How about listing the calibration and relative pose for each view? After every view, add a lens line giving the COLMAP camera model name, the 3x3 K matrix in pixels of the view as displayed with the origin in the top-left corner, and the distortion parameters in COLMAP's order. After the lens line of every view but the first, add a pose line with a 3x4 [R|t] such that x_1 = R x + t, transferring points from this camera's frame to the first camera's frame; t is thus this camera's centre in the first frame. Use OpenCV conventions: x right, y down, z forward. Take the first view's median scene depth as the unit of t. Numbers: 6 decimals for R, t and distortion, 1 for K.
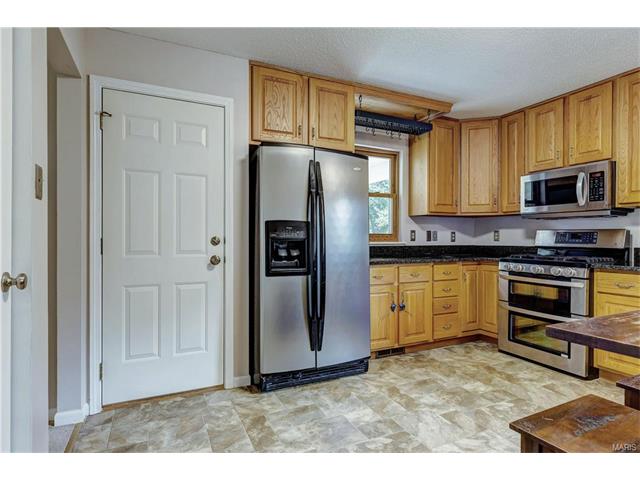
lens RADIAL K [[354.3, 0, 322.7], [0, 354.3, 234.1], [0, 0, 1]] dist [-0.001017, 0.000582]
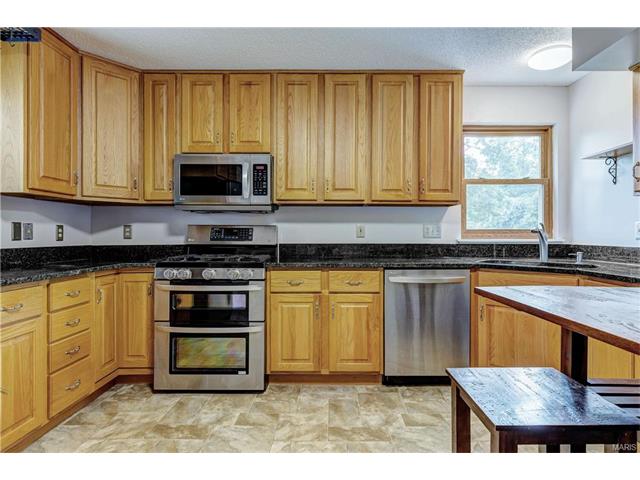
lens RADIAL K [[354.3, 0, 322.7], [0, 354.3, 234.1], [0, 0, 1]] dist [-0.001017, 0.000582]
pose [[0.430963, 0.000427, 0.902369, -0.002931], [-0.008229, 0.999960, 0.003456, 0.004521], [-0.902332, -0.008915, 0.430950, 0.380655]]
